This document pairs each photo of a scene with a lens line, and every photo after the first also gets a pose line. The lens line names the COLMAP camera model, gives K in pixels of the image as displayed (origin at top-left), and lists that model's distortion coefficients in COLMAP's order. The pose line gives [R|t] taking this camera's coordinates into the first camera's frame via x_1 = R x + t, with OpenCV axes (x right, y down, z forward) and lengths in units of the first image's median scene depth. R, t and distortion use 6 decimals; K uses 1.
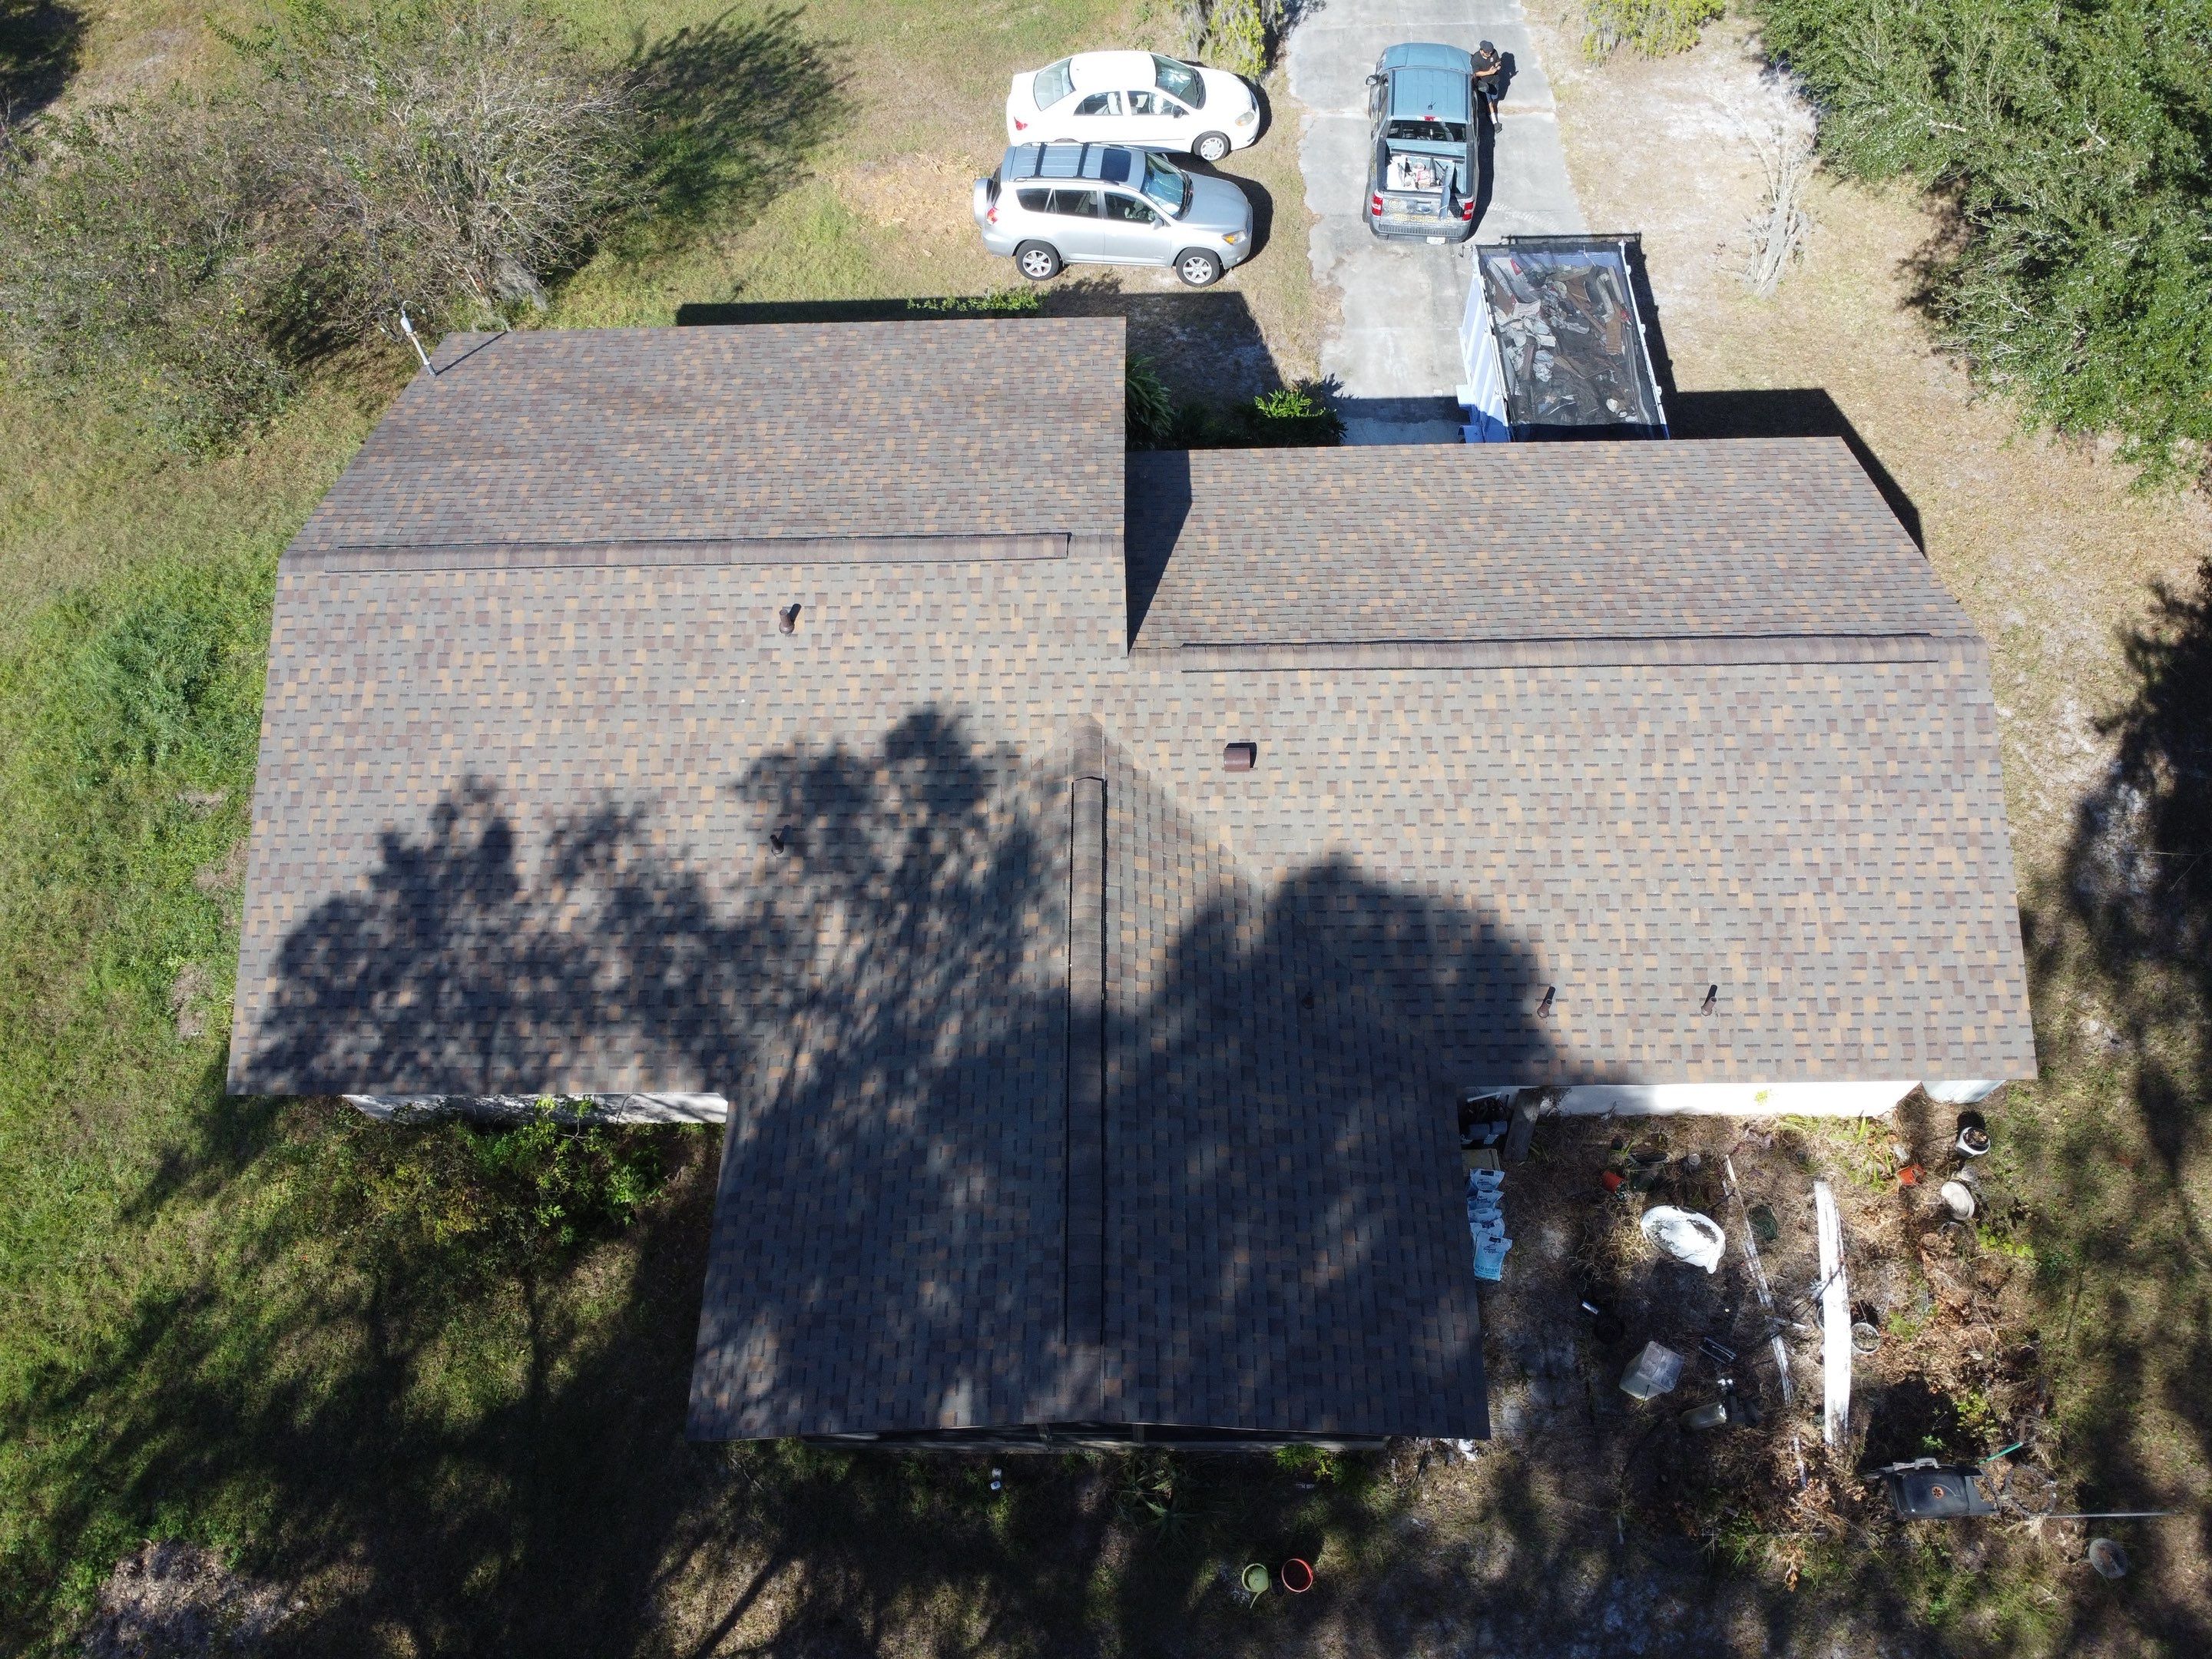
lens RADIAL K [[1596.2, 0, 1096.9], [0, 1596.2, 824.9], [0, 0, 1]] dist [-0.027507, -0.007813]
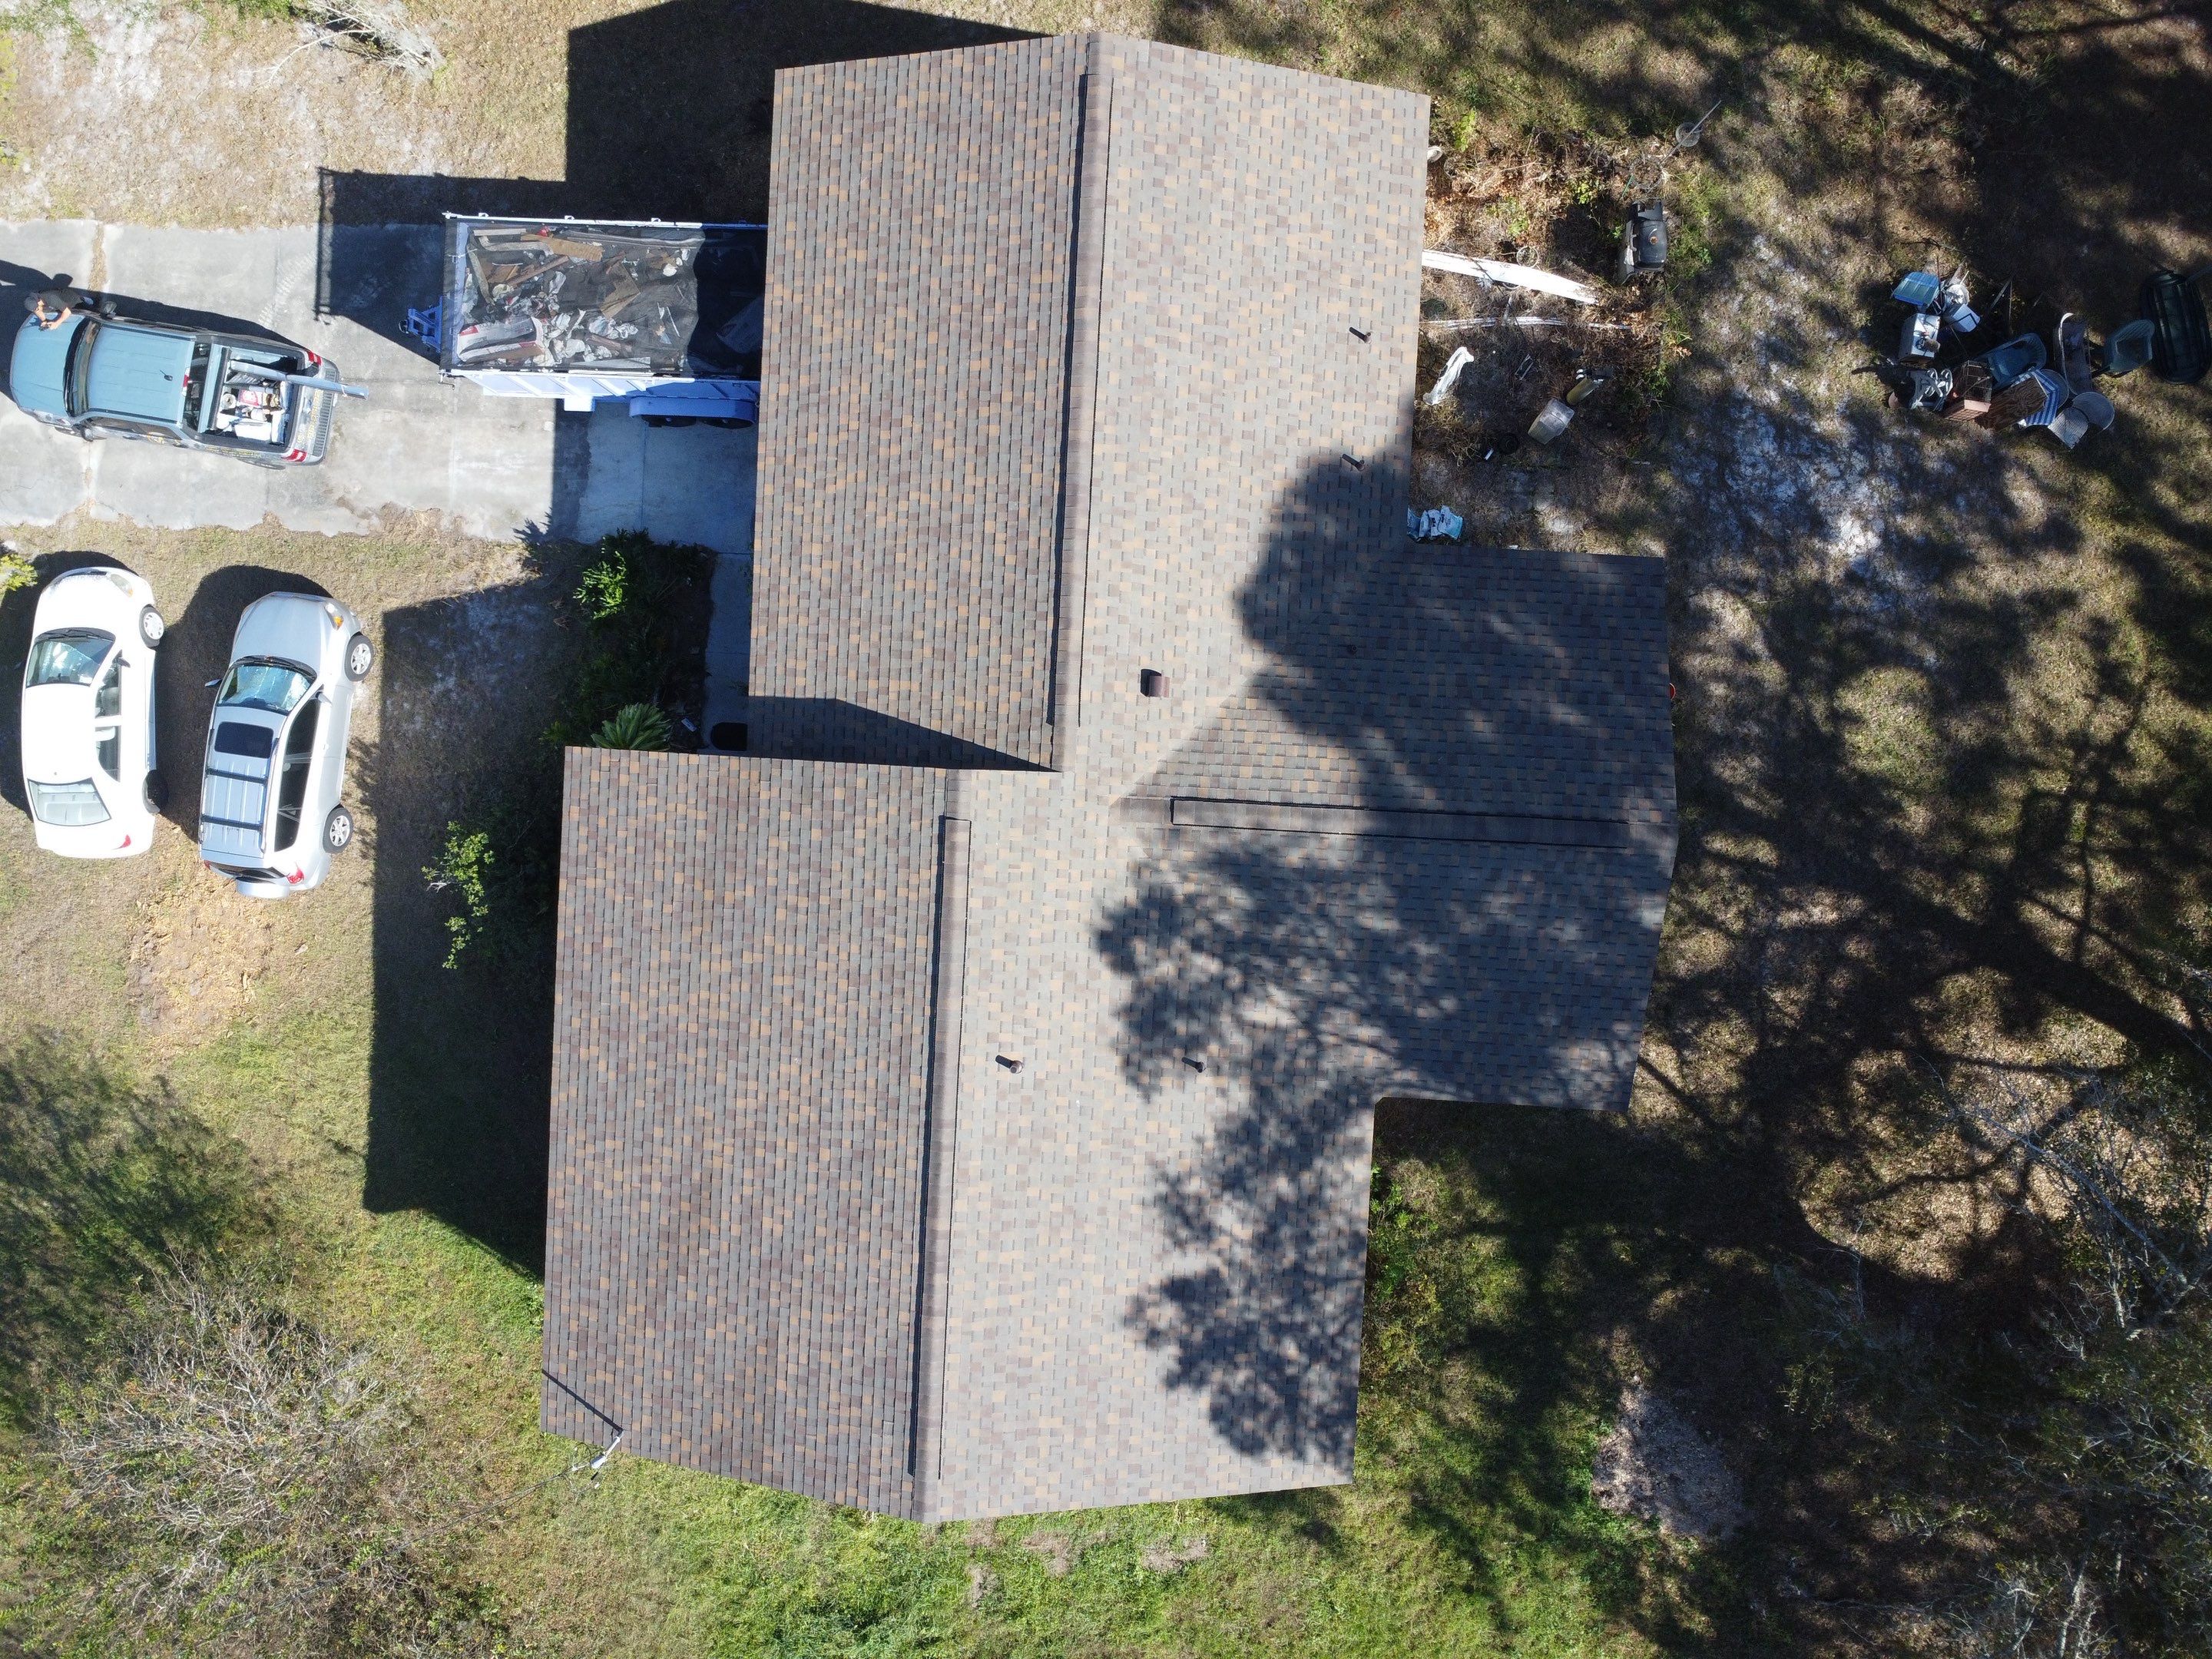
lens RADIAL K [[1596.2, 0, 1093.8], [0, 1596.2, 813.4], [0, 0, 1]] dist [-0.027507, -0.007813]
pose [[0.048248, -0.998834, -0.001336, -0.008019], [0.876735, 0.041709, 0.479162, -0.627818], [-0.478547, -0.024290, 0.877726, -0.030952]]
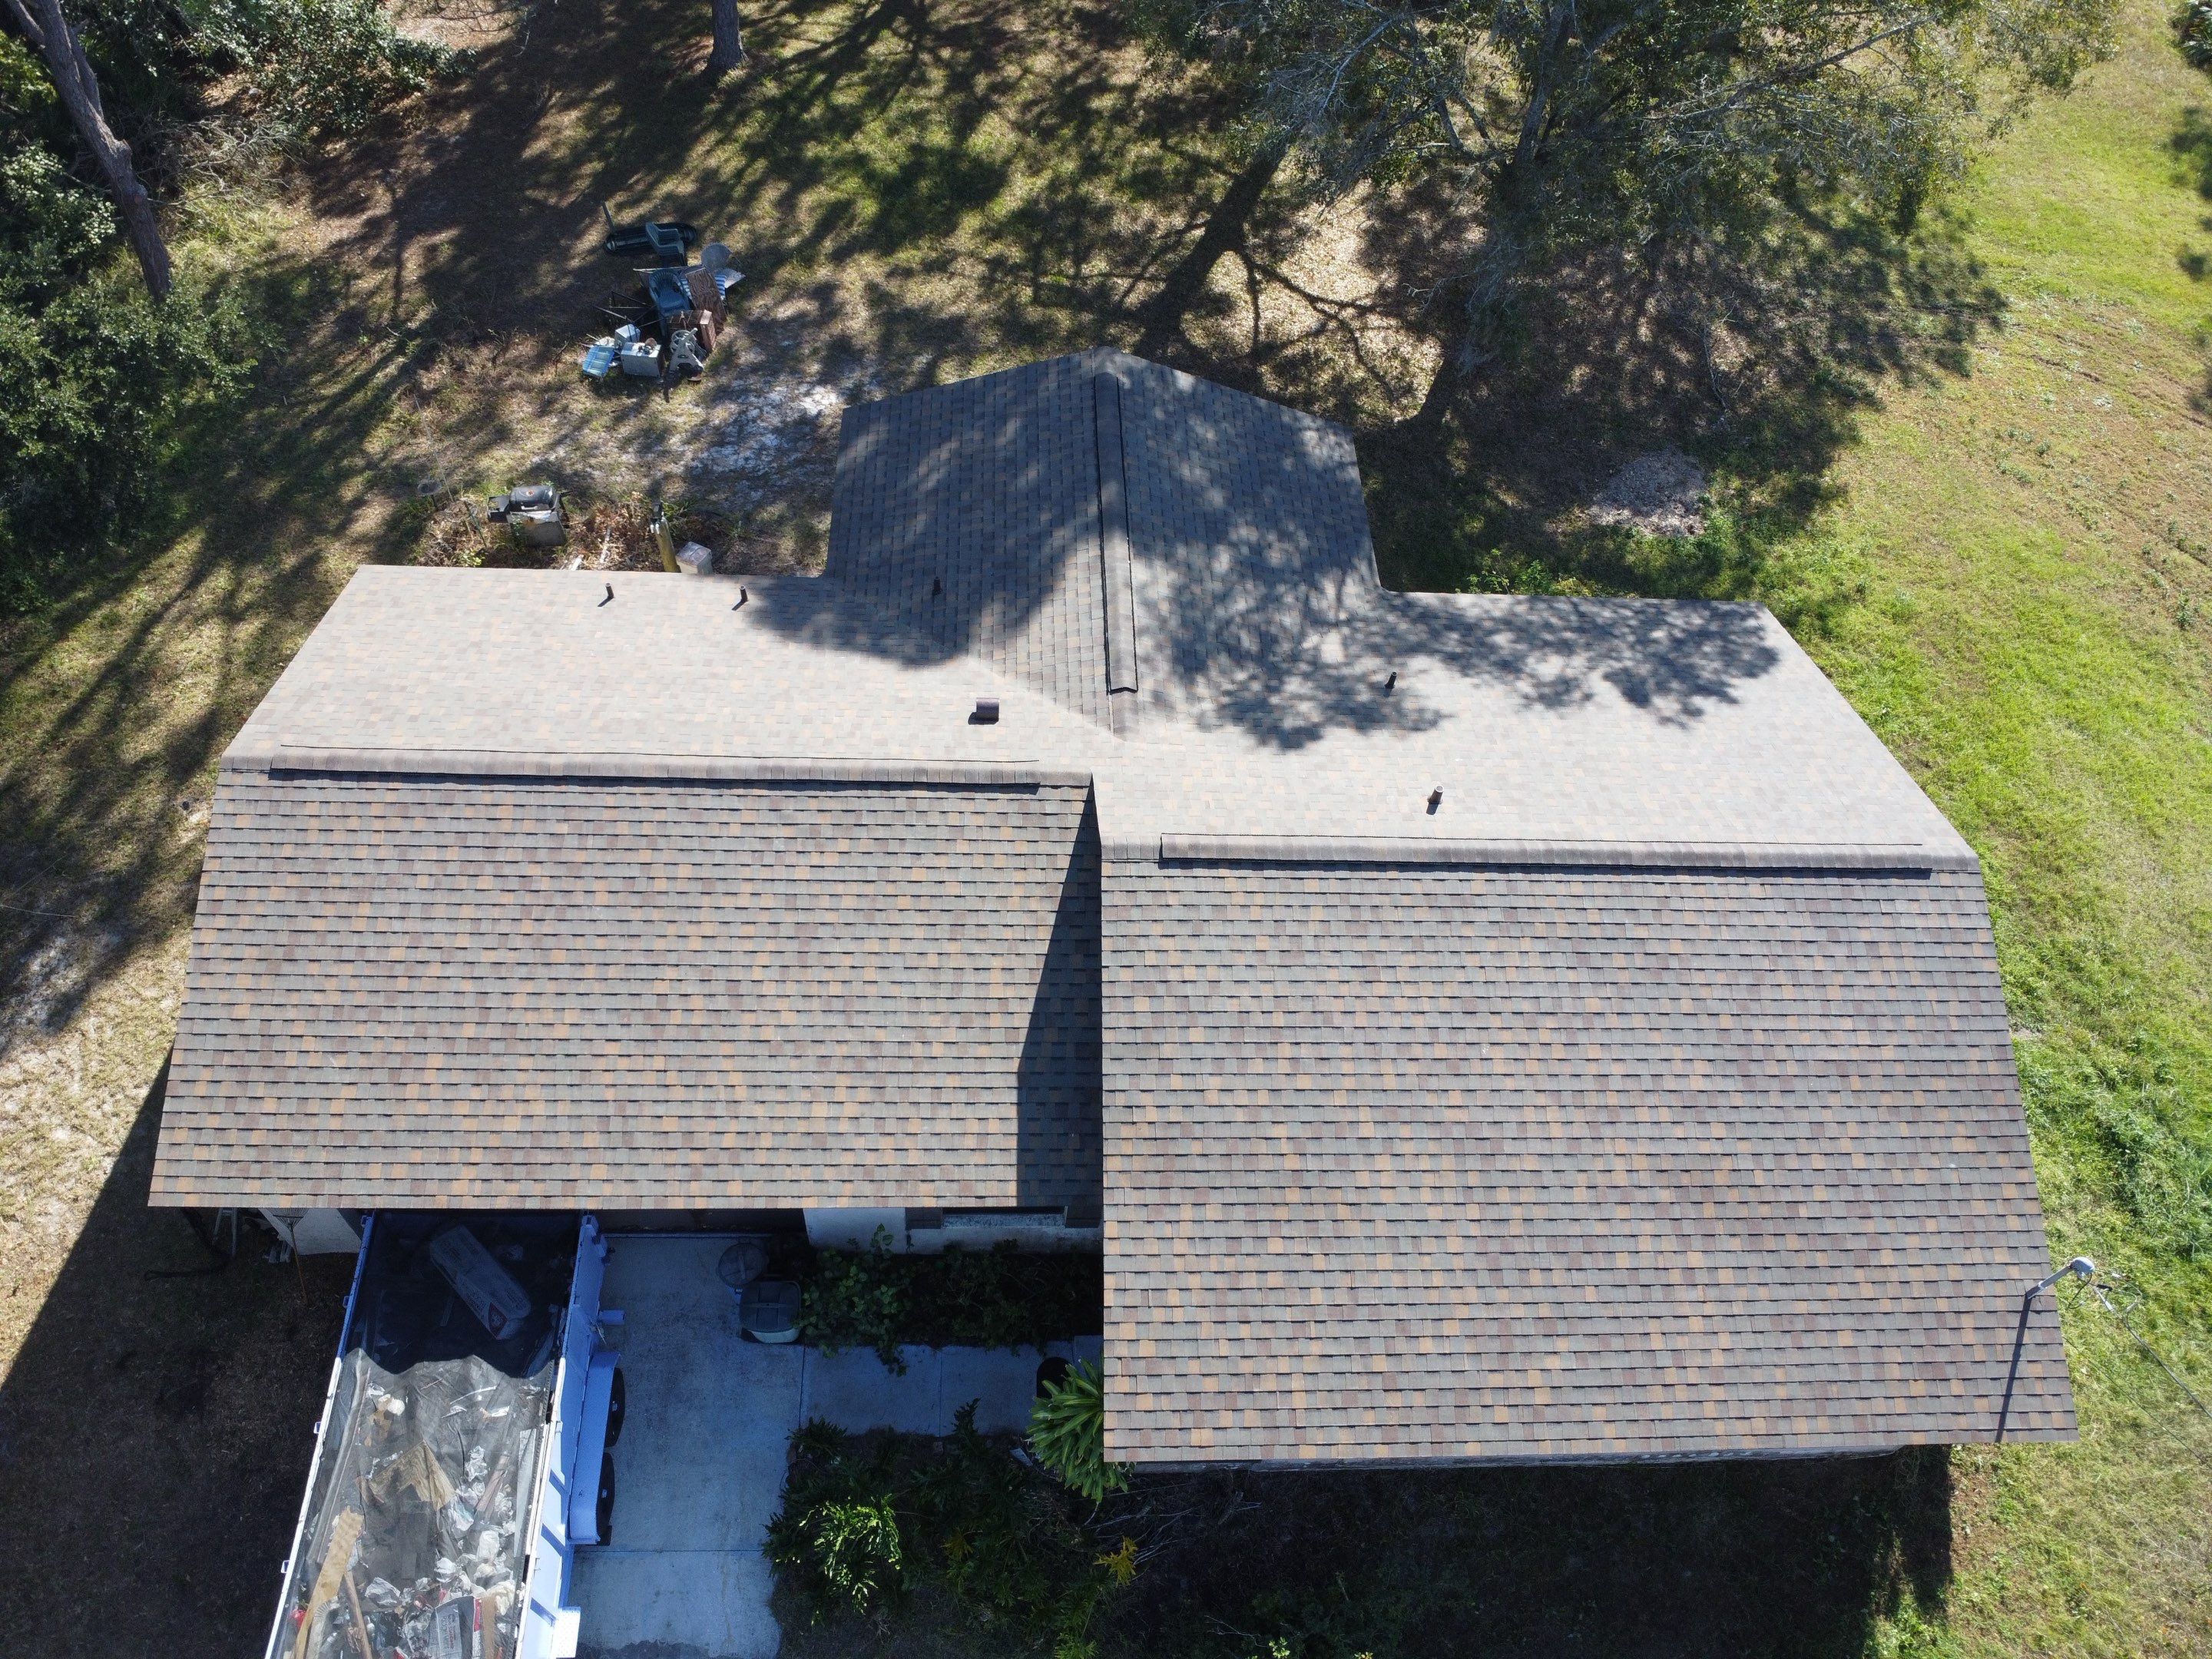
lens RADIAL K [[1596.2, 0, 1101.2], [0, 1596.2, 824.5], [0, 0, 1]] dist [-0.027507, -0.007813]
pose [[-0.998546, 0.005297, -0.053644, 0.066701], [-0.051336, -0.397002, 0.916381, -1.023590], [-0.016442, 0.917802, 0.396697, 0.616186]]
